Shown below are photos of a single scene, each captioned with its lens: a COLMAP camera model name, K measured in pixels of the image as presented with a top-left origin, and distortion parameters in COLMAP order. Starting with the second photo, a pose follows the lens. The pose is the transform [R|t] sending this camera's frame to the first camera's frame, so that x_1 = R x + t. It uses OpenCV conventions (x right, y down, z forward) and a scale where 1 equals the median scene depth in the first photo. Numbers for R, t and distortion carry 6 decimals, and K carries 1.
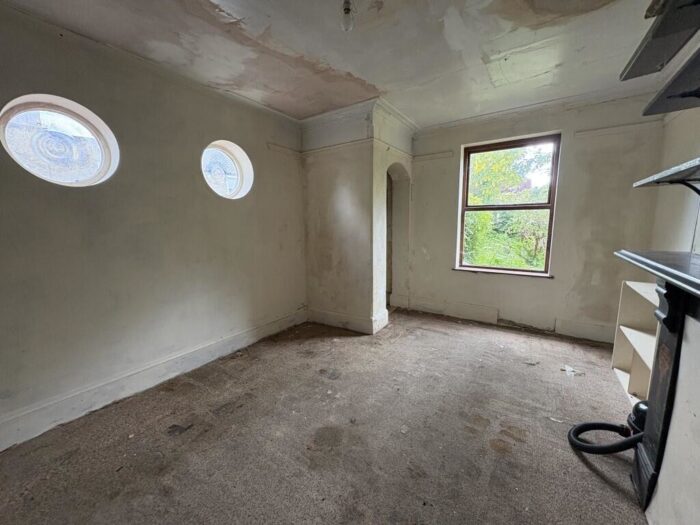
lens RADIAL K [[278.8, 0, 350.0], [0, 278.8, 262.5], [0, 0, 1]] dist [0.003279, 0.000109]
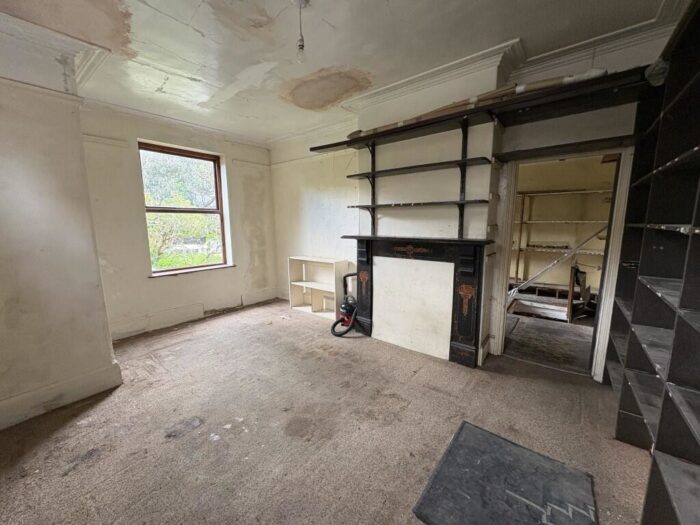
lens RADIAL K [[278.8, 0, 350.0], [0, 278.8, 262.5], [0, 0, 1]] dist [0.003279, 0.000109]
pose [[0.082103, -0.136067, 0.987292, -0.573062], [0.148881, 0.981195, 0.122846, -0.046245], [-0.985441, 0.136903, 0.100817, 0.350235]]
